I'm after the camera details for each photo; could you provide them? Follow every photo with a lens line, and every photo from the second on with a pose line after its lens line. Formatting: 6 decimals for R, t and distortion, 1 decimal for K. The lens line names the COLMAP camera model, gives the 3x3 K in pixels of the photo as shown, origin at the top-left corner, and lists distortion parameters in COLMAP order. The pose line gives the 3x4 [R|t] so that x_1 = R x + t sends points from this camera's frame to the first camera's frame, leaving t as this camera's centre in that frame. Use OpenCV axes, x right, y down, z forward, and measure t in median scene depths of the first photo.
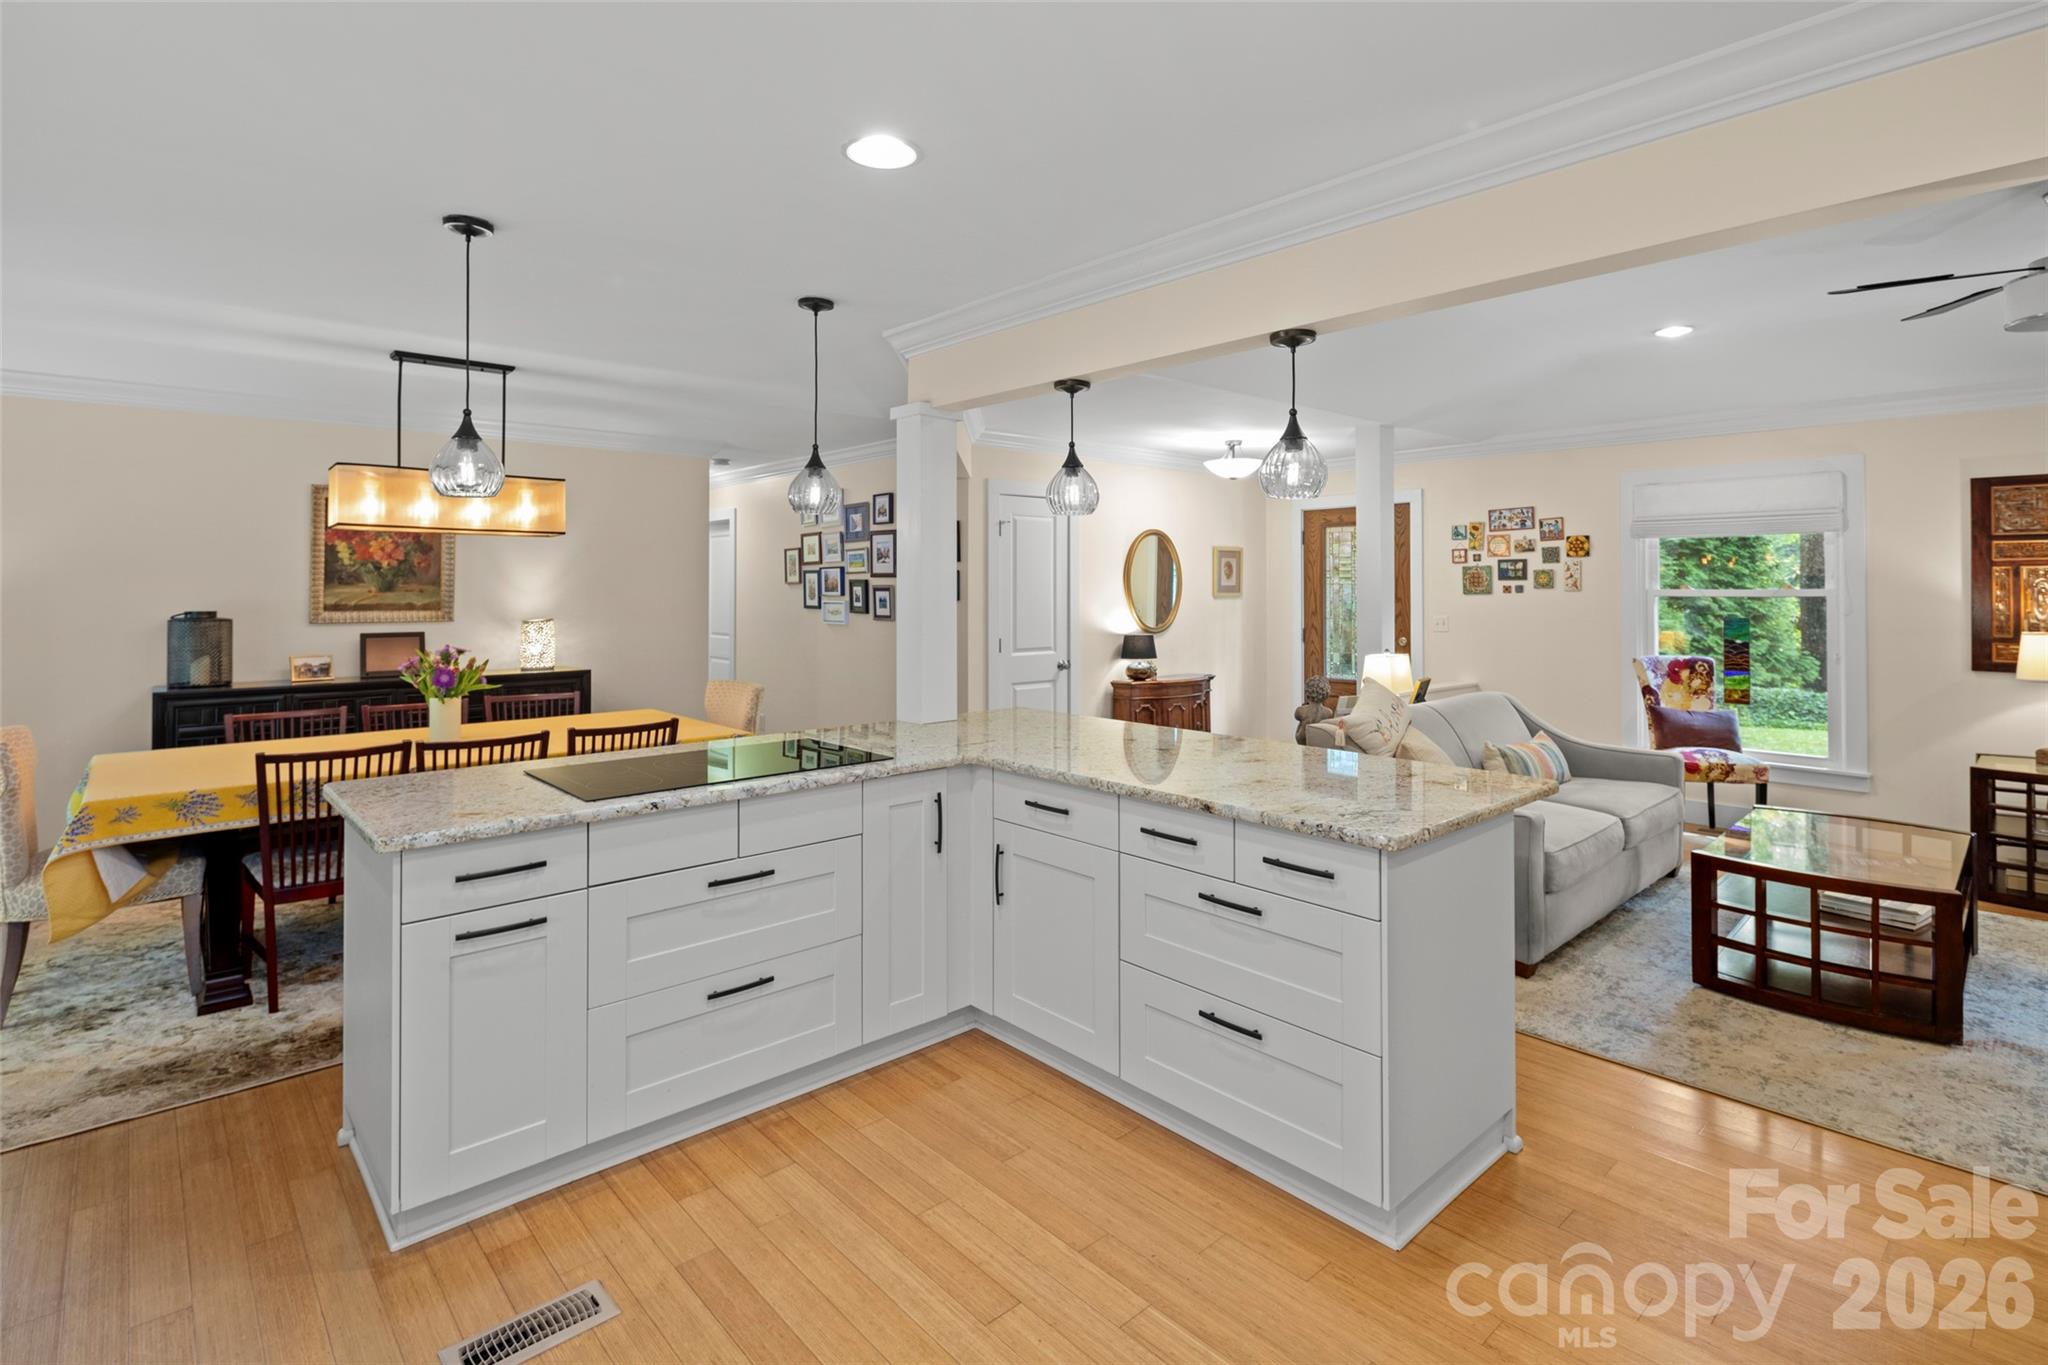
lens RADIAL K [[992.3, 0, 1040.8], [0, 992.3, 571.6], [0, 0, 1]] dist [0.000688, -0.001722]
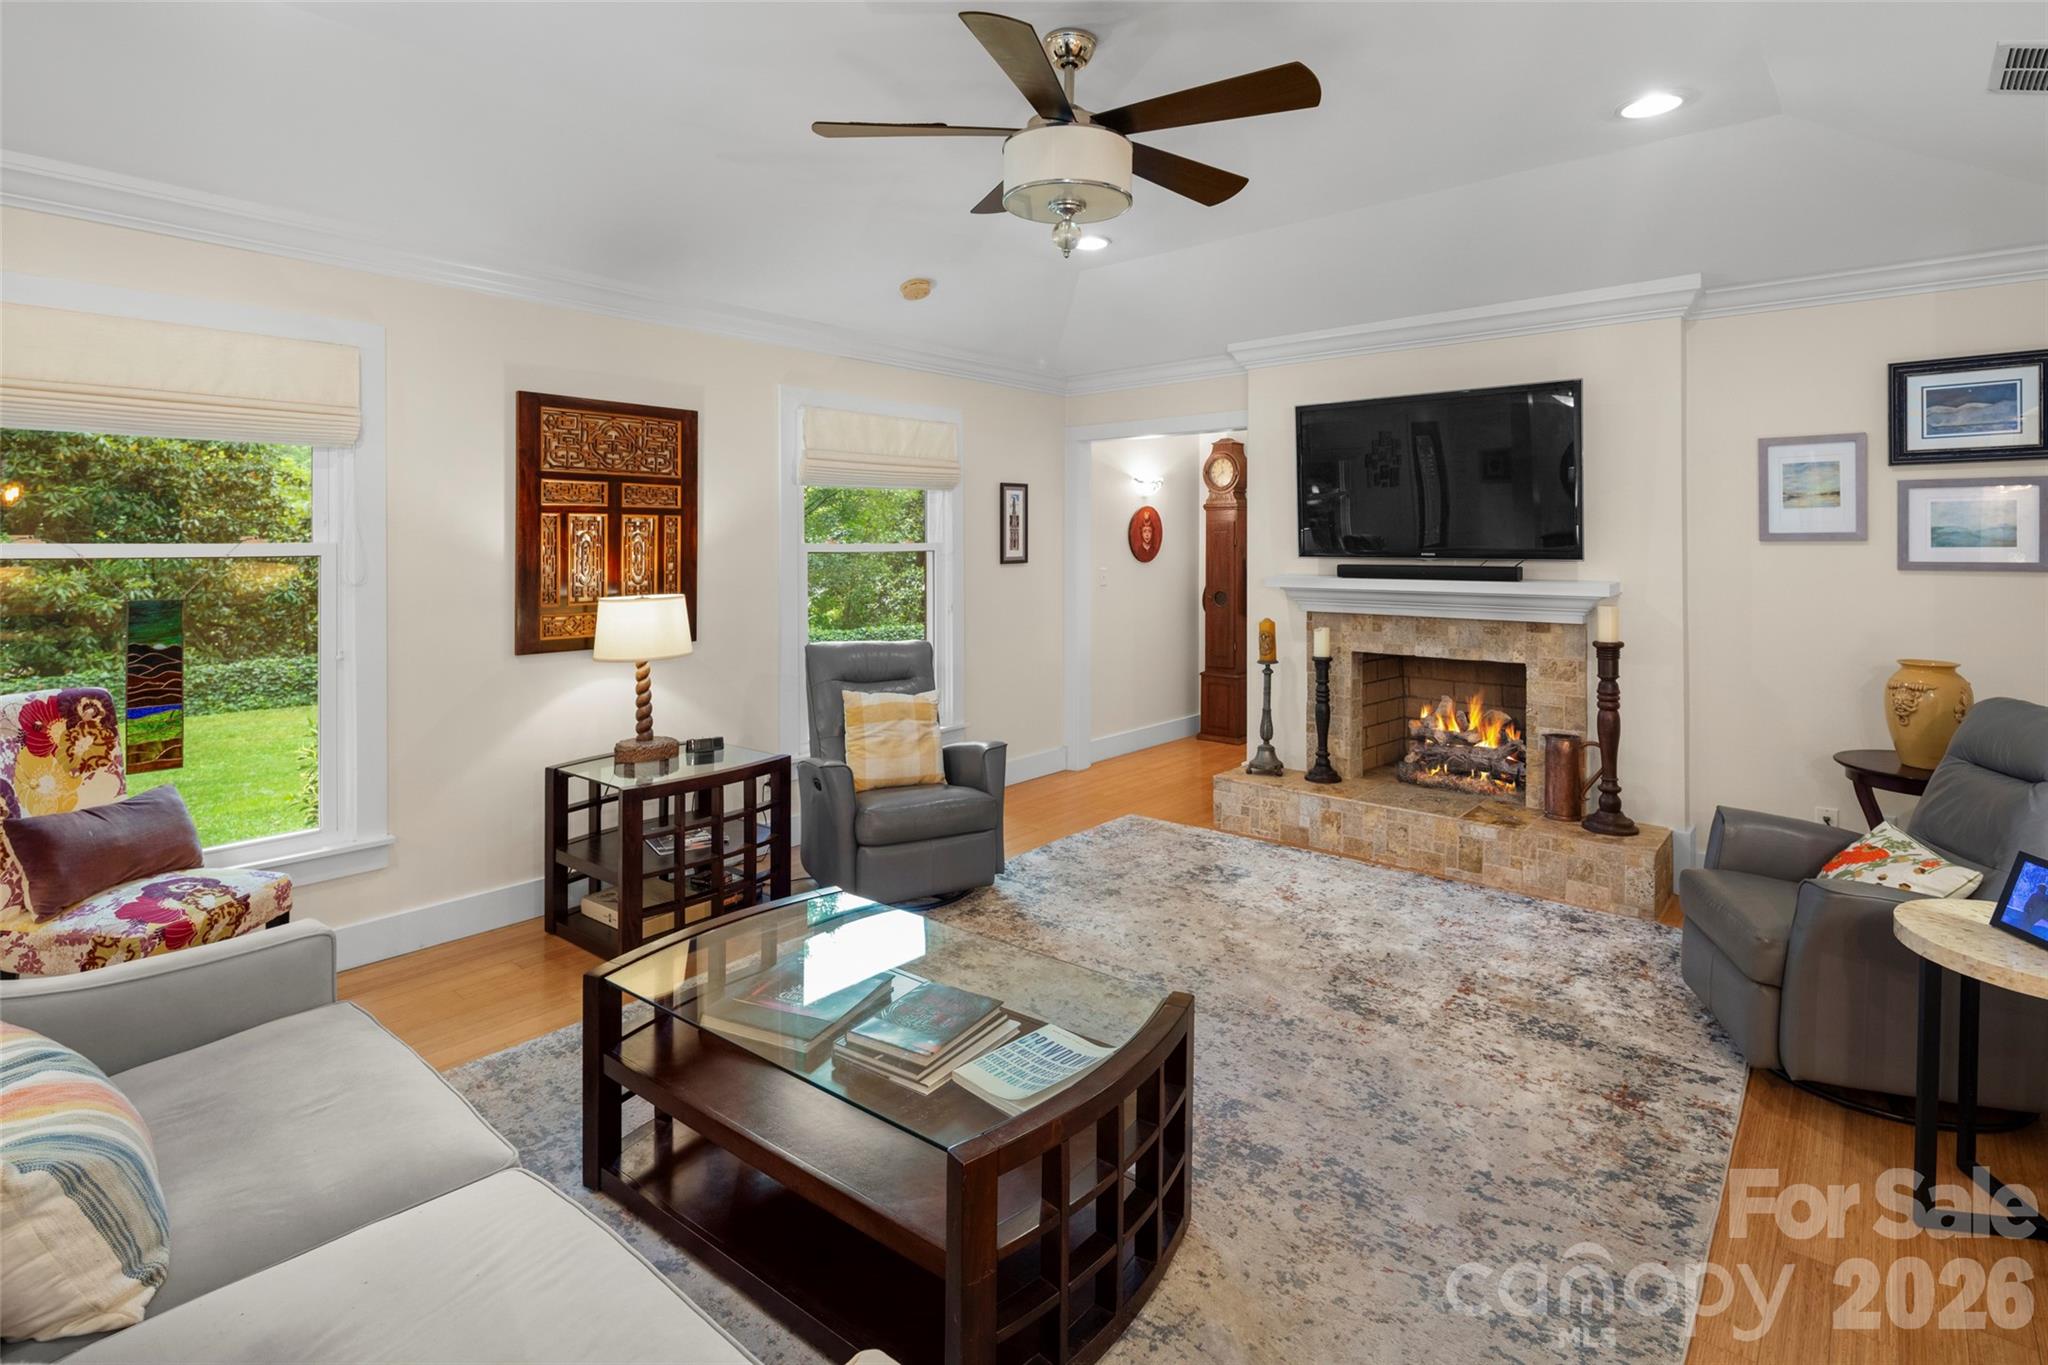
lens RADIAL K [[1008.2, 0, 1029.6], [0, 1008.2, 545.1], [0, 0, 1]] dist [-0.000469, -0.000186]
pose [[-0.128168, -0.002286, 0.991750, 0.147921], [-0.017463, 0.999848, 0.000048, 0.011812], [-0.991599, -0.017312, -0.128188, 0.677134]]
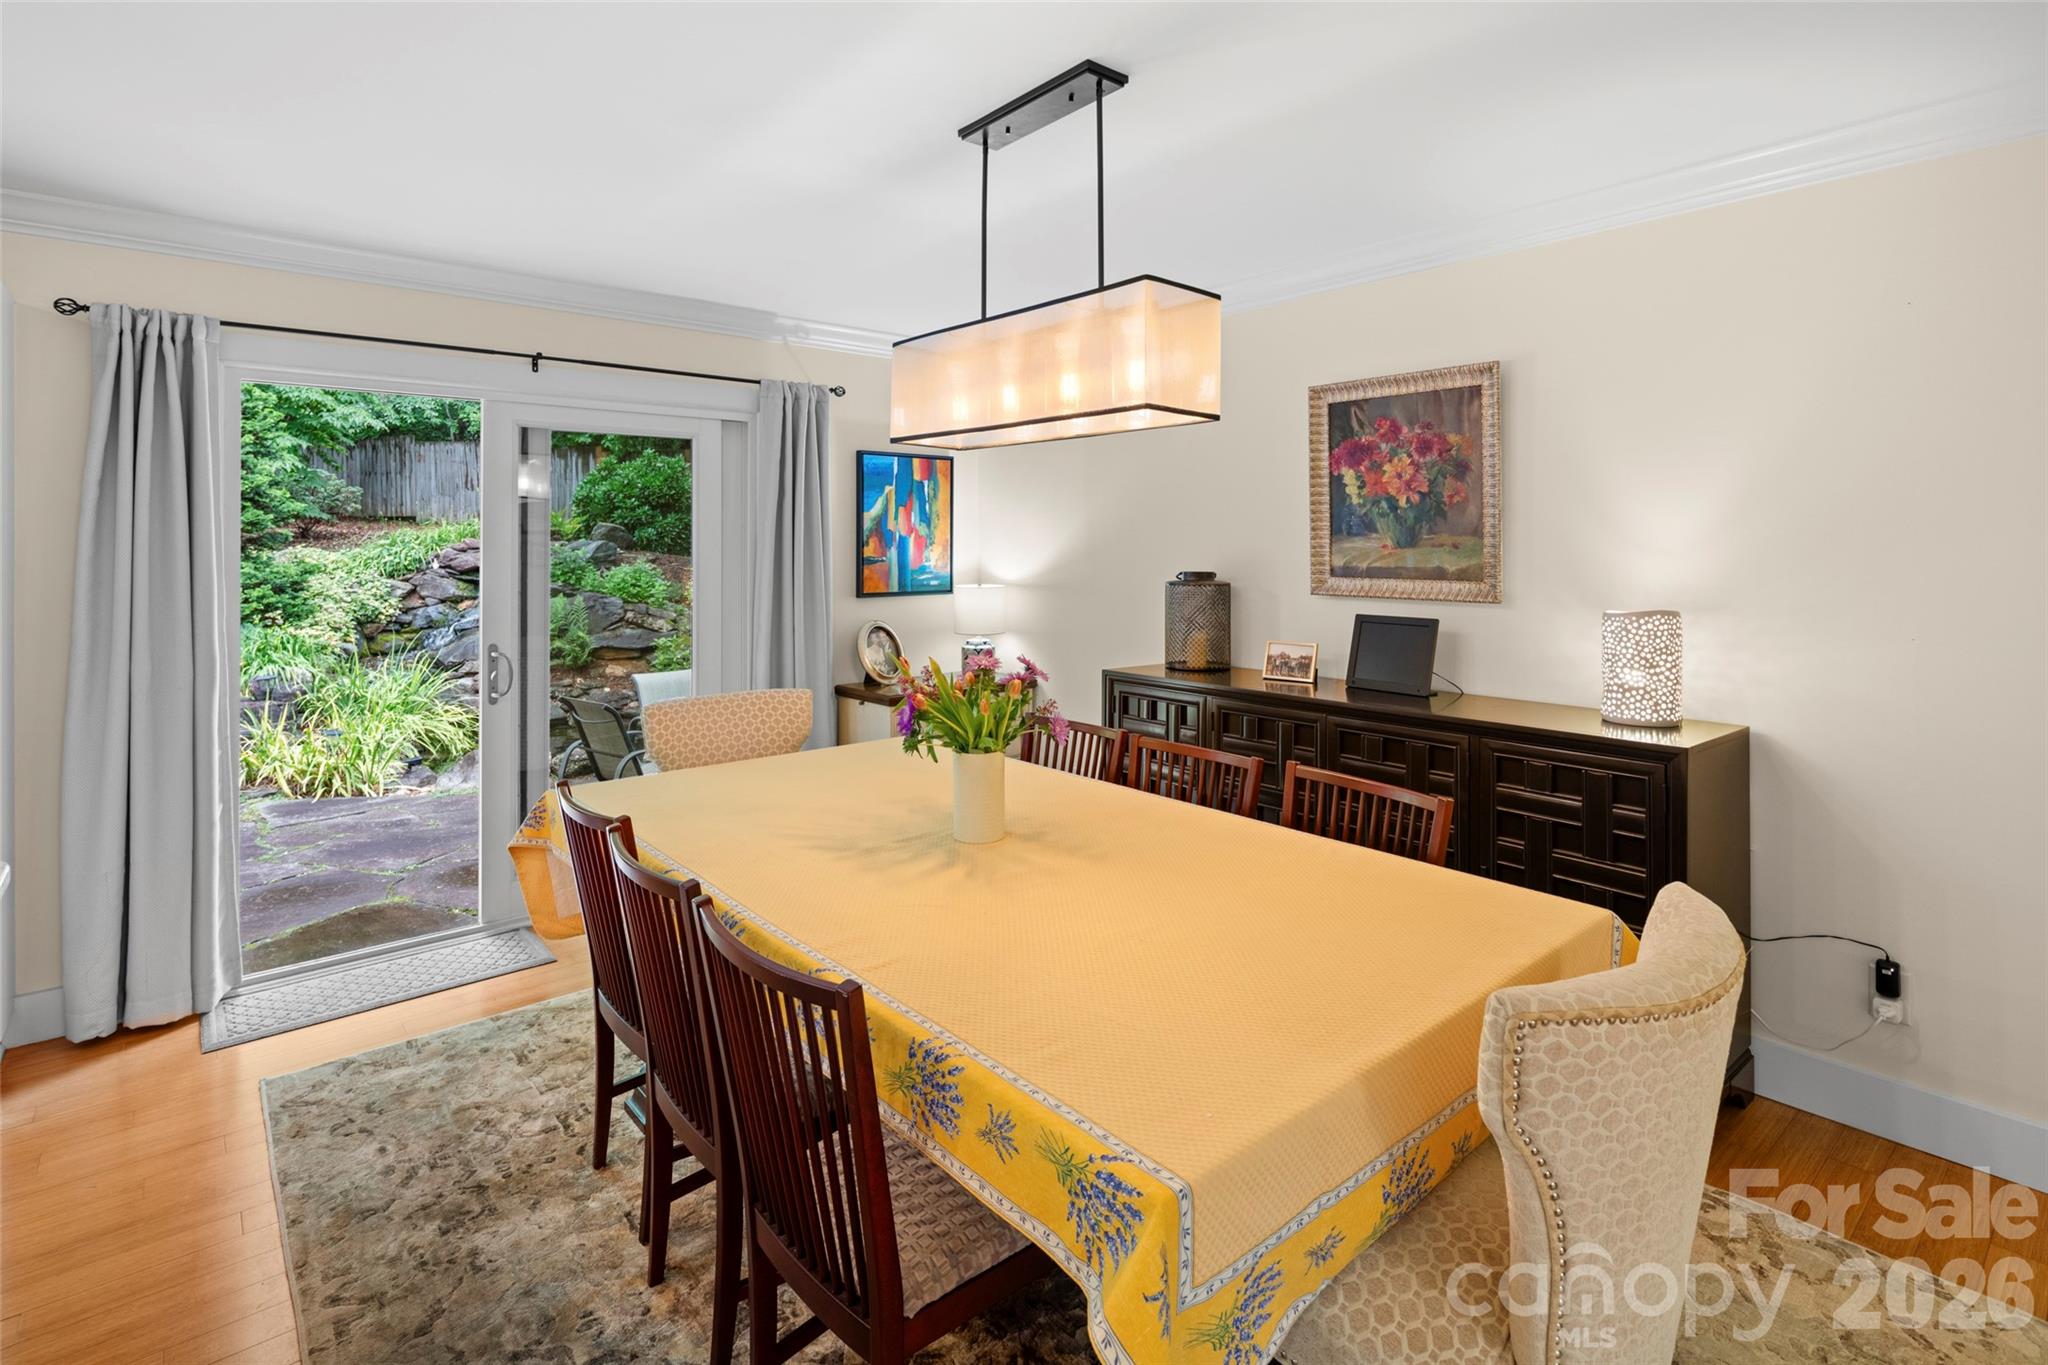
lens RADIAL K [[1002.0, 0, 1027.5], [0, 1002.0, 534.1], [0, 0, 1]] dist [0.001716, -0.001068]
pose [[-0.032009, -0.010622, -0.999431, -0.052747], [0.019015, 0.999756, -0.011234, 0.015257], [0.999307, -0.019364, -0.031799, 0.810347]]
